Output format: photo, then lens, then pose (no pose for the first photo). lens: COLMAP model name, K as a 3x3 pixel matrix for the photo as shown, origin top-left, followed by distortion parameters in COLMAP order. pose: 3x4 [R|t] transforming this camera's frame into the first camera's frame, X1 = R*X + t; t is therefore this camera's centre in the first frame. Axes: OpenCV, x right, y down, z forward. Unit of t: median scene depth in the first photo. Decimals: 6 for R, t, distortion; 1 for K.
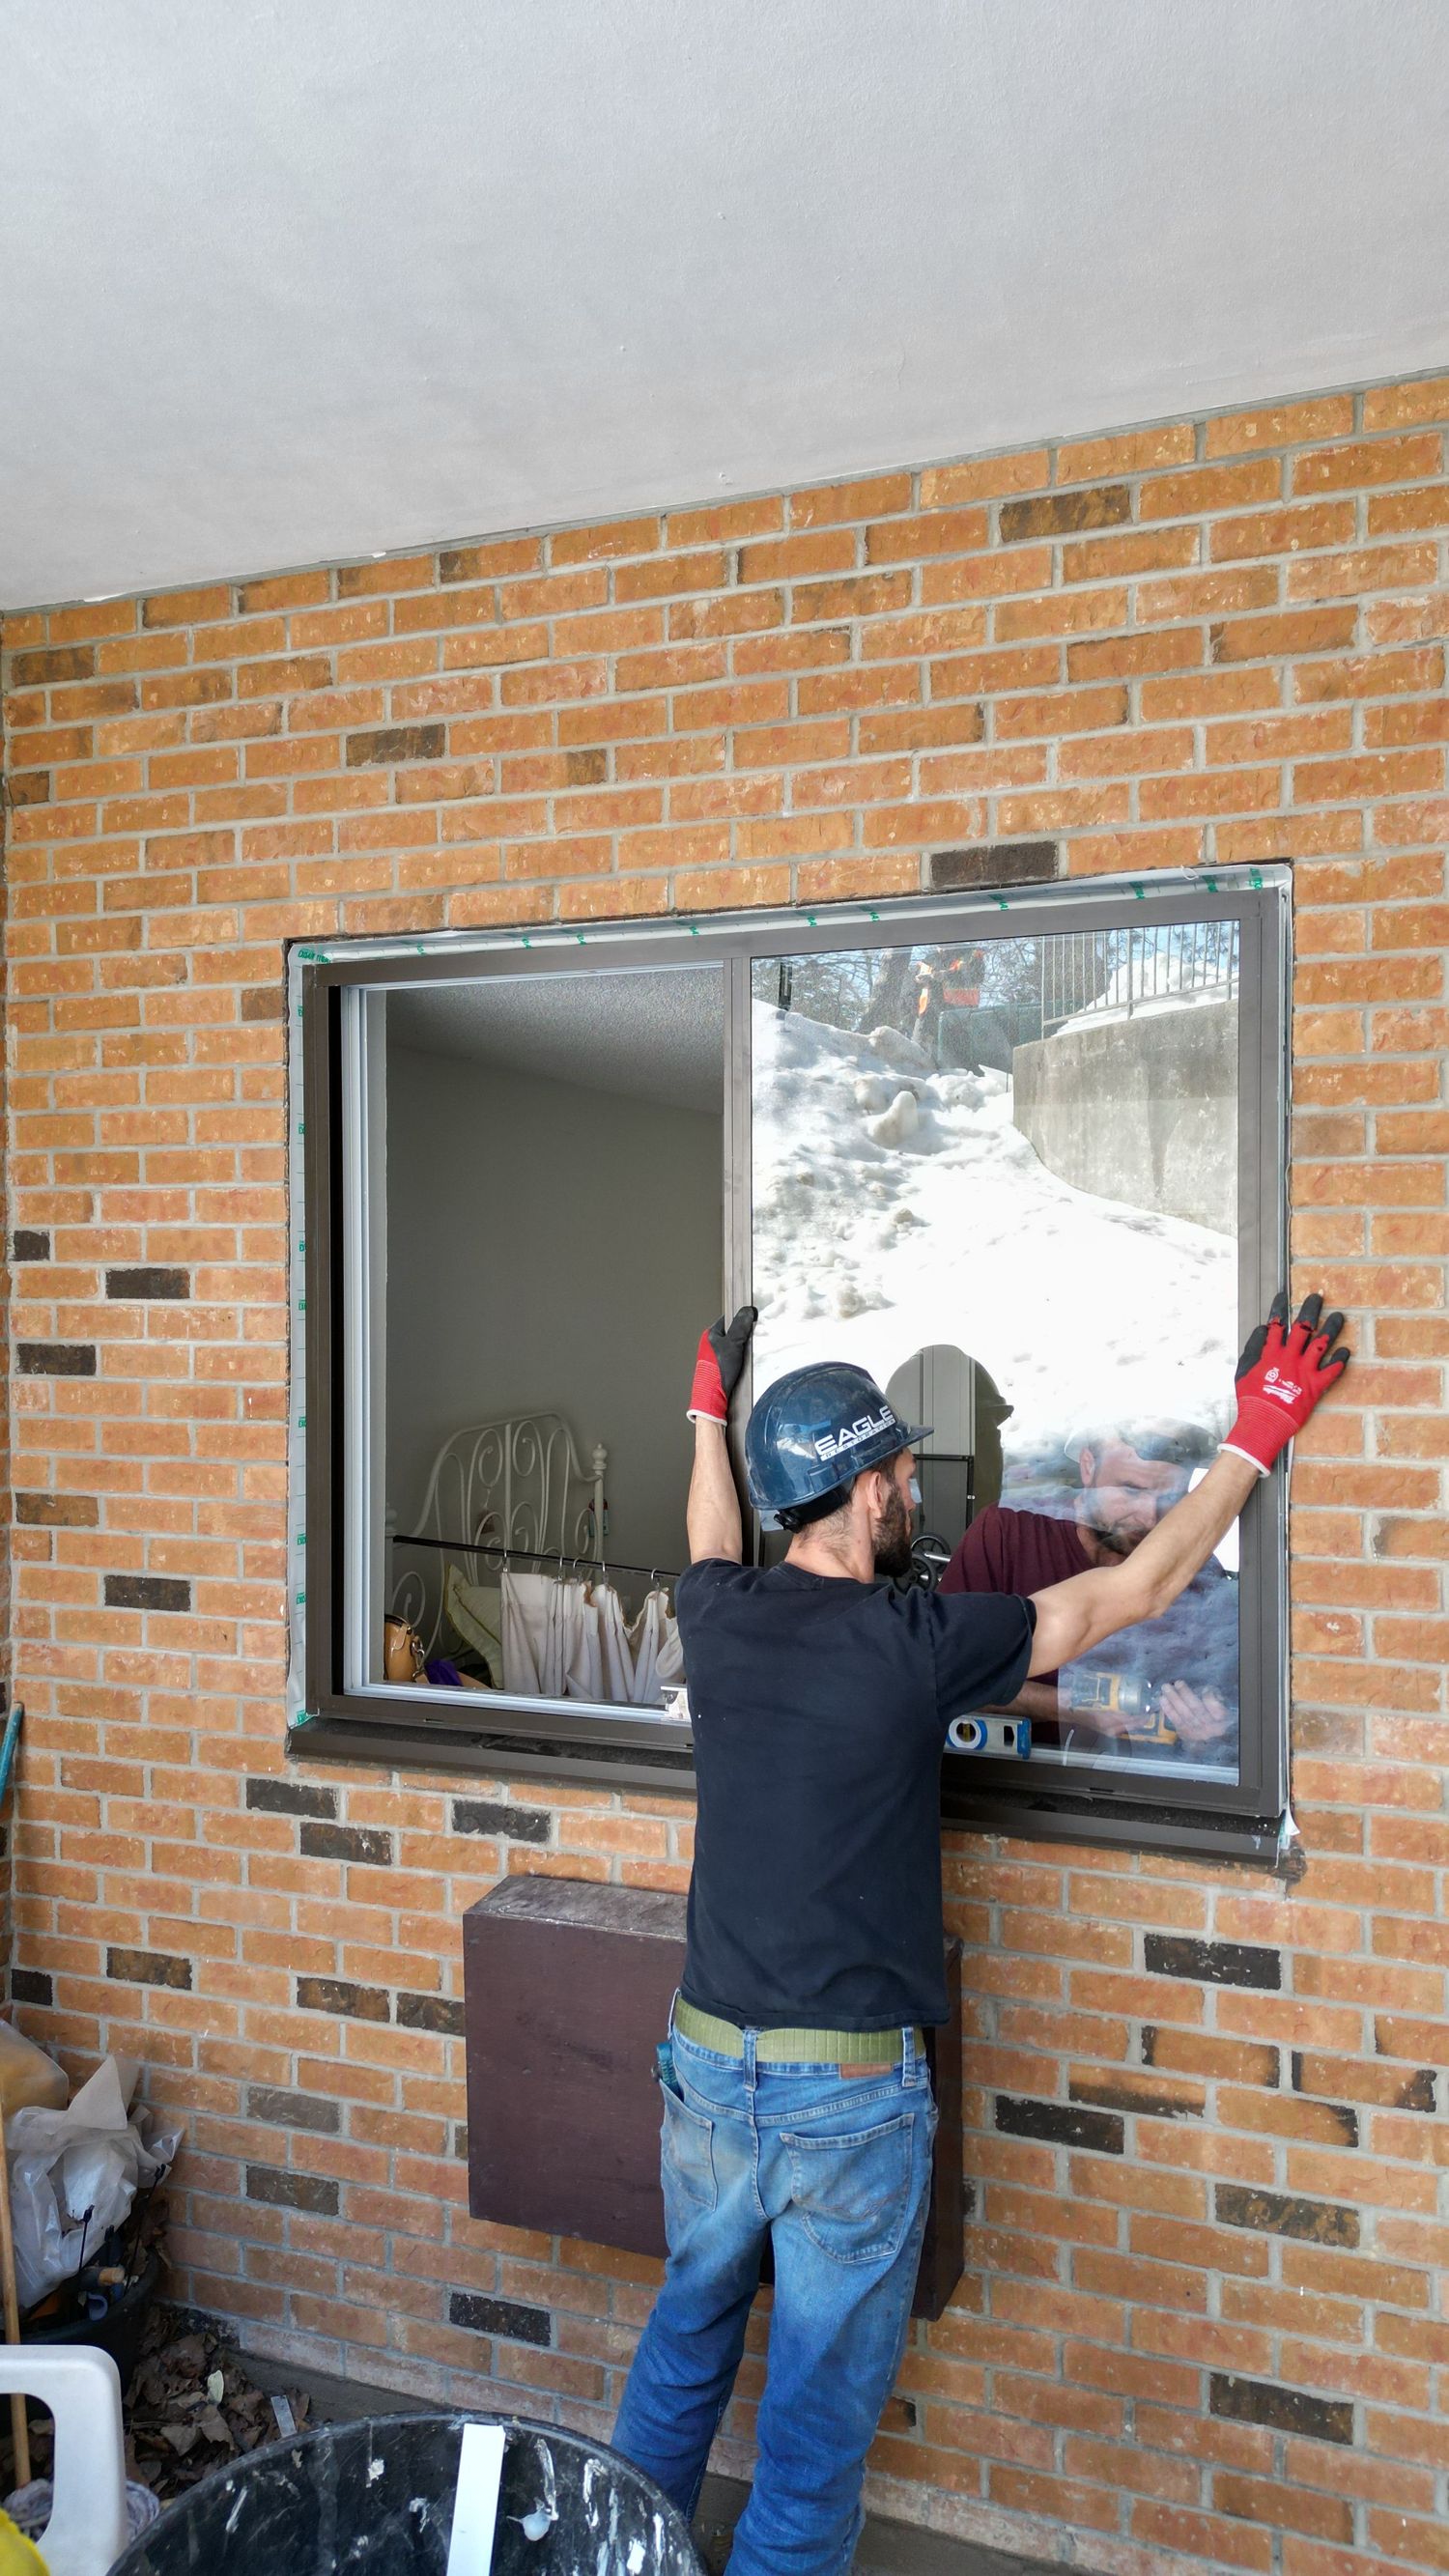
lens RADIAL K [[1793.2, 0, 724.5], [0, 1793.2, 1288.0], [0, 0, 1]] dist [0.096674, -0.125424]
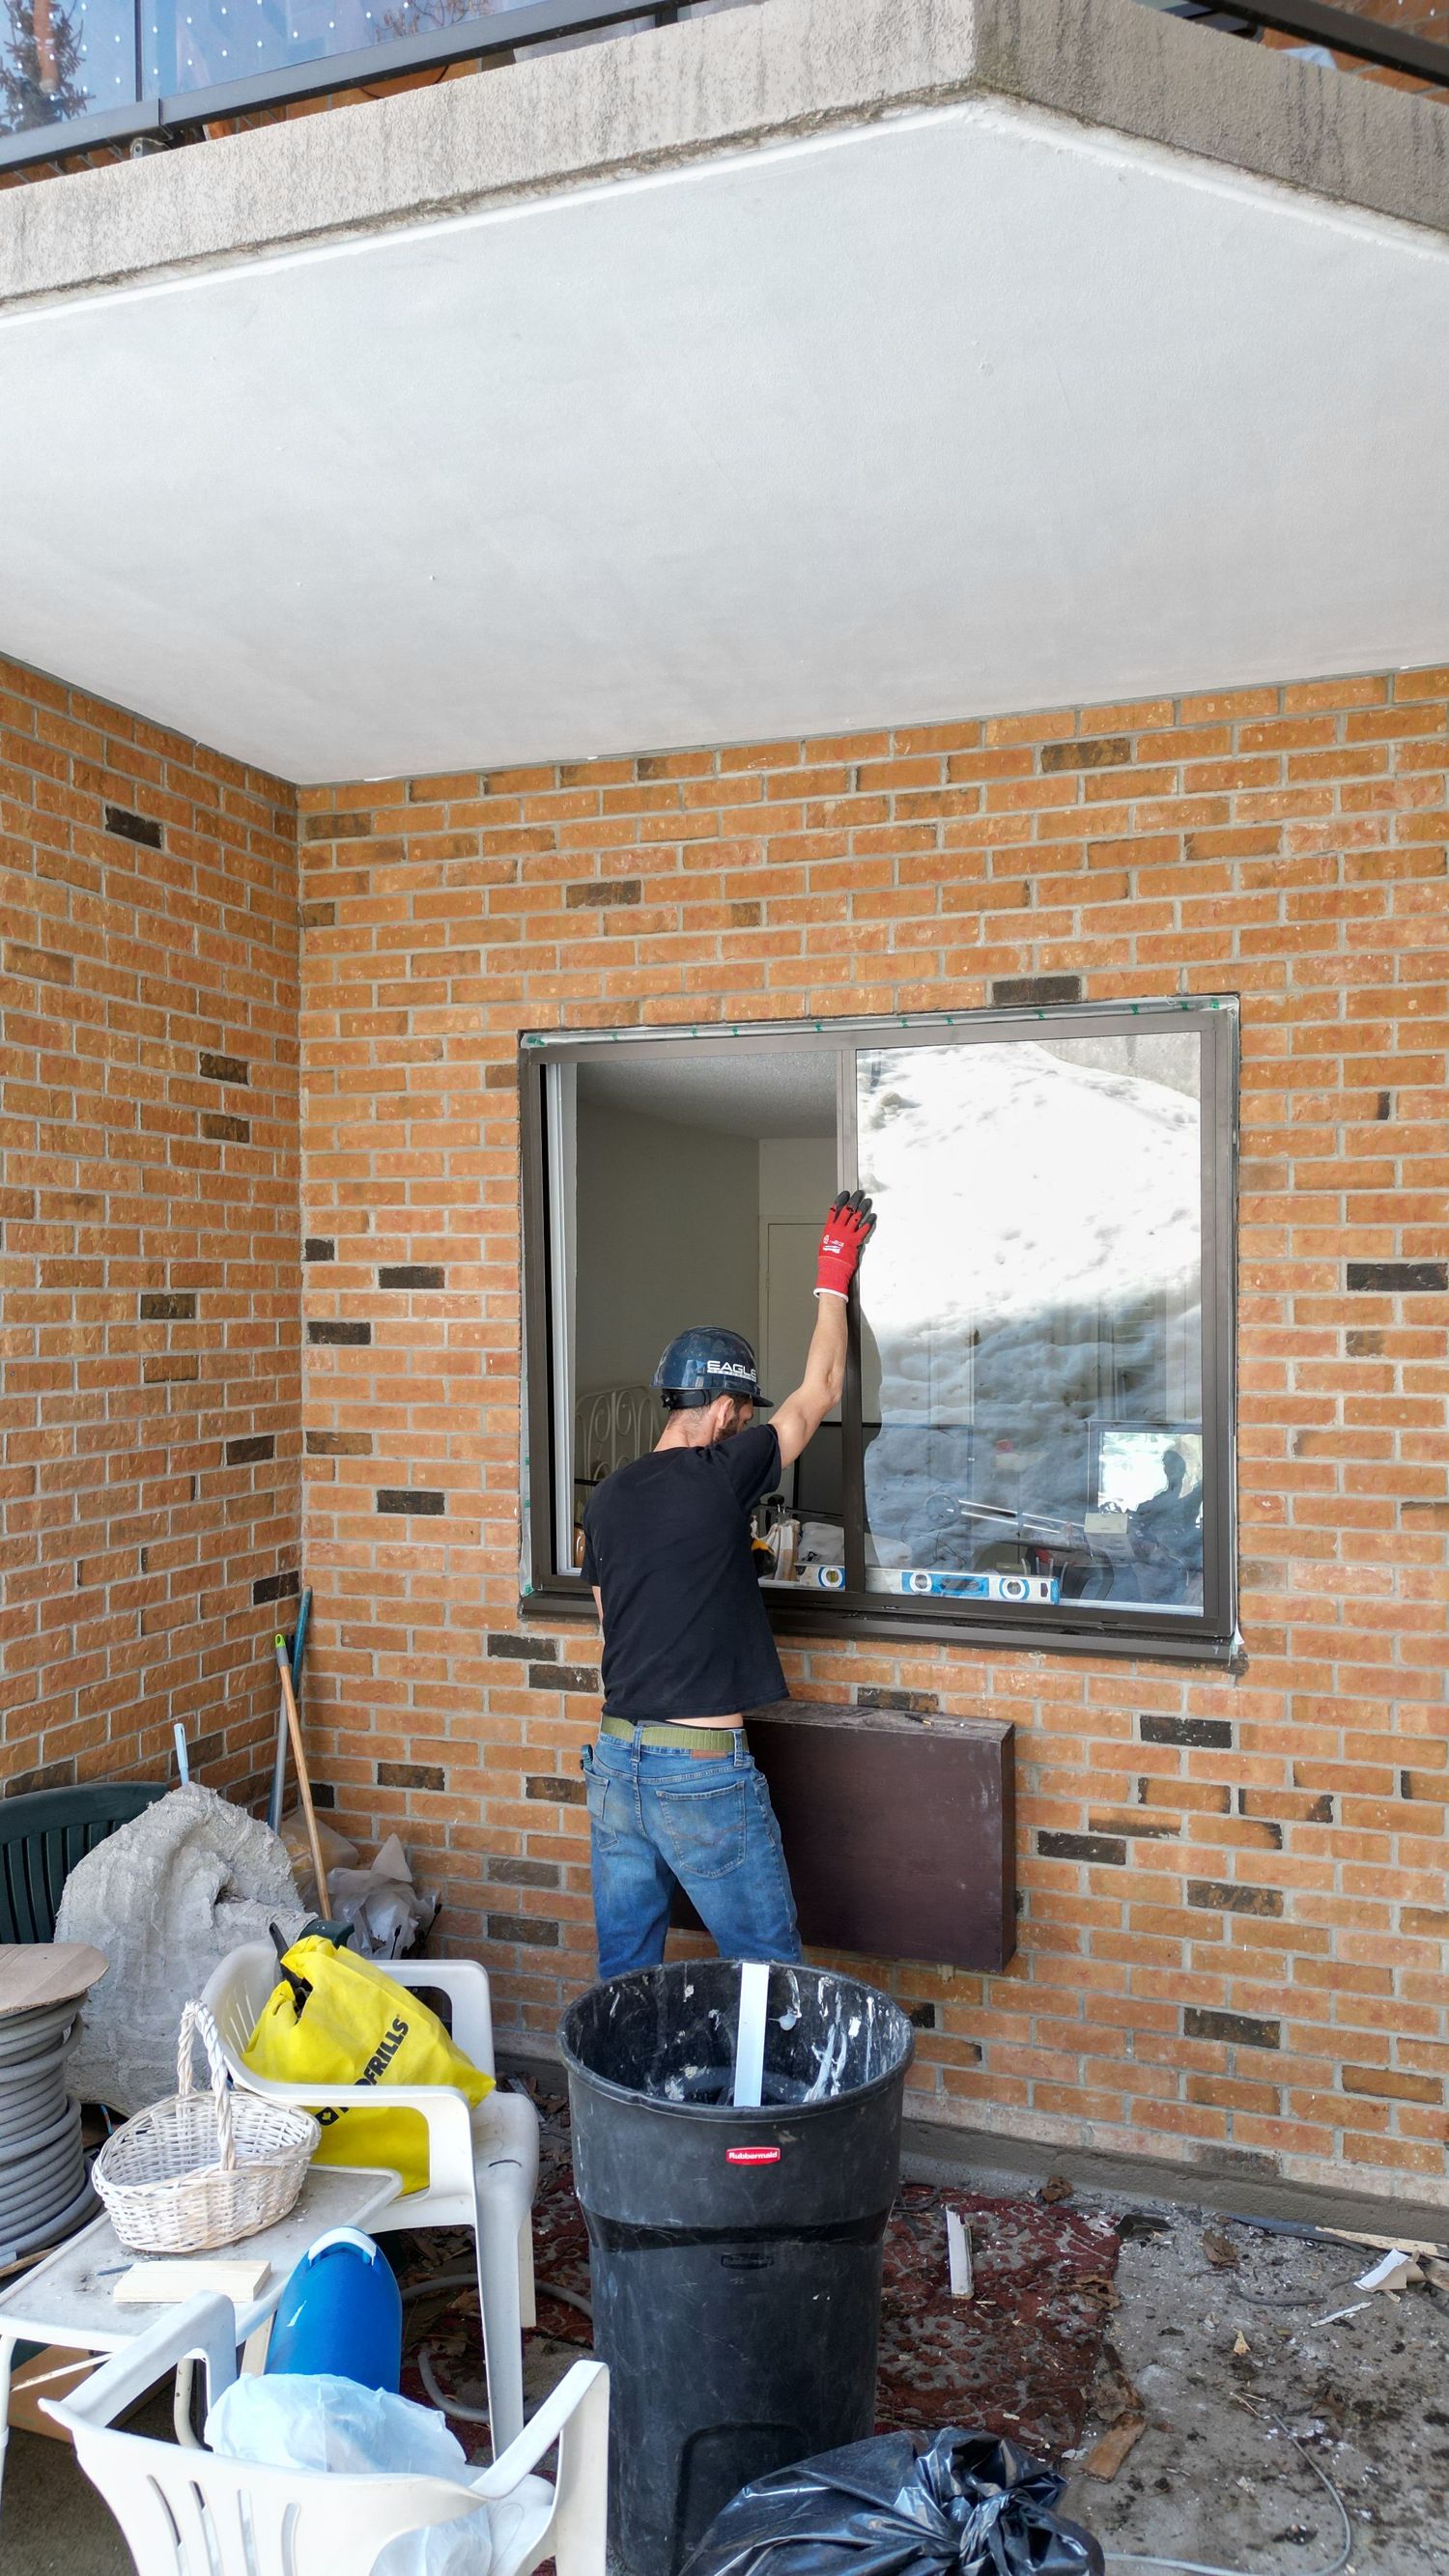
lens RADIAL K [[1781.0, 0, 724.5], [0, 1781.0, 1288.0], [0, 0, 1]] dist [0.161891, -0.389231]
pose [[0.999660, -0.000168, 0.026064, -0.138215], [0.000206, 0.999999, -0.001463, 0.009040], [-0.026064, 0.001468, 0.999659, -0.438070]]
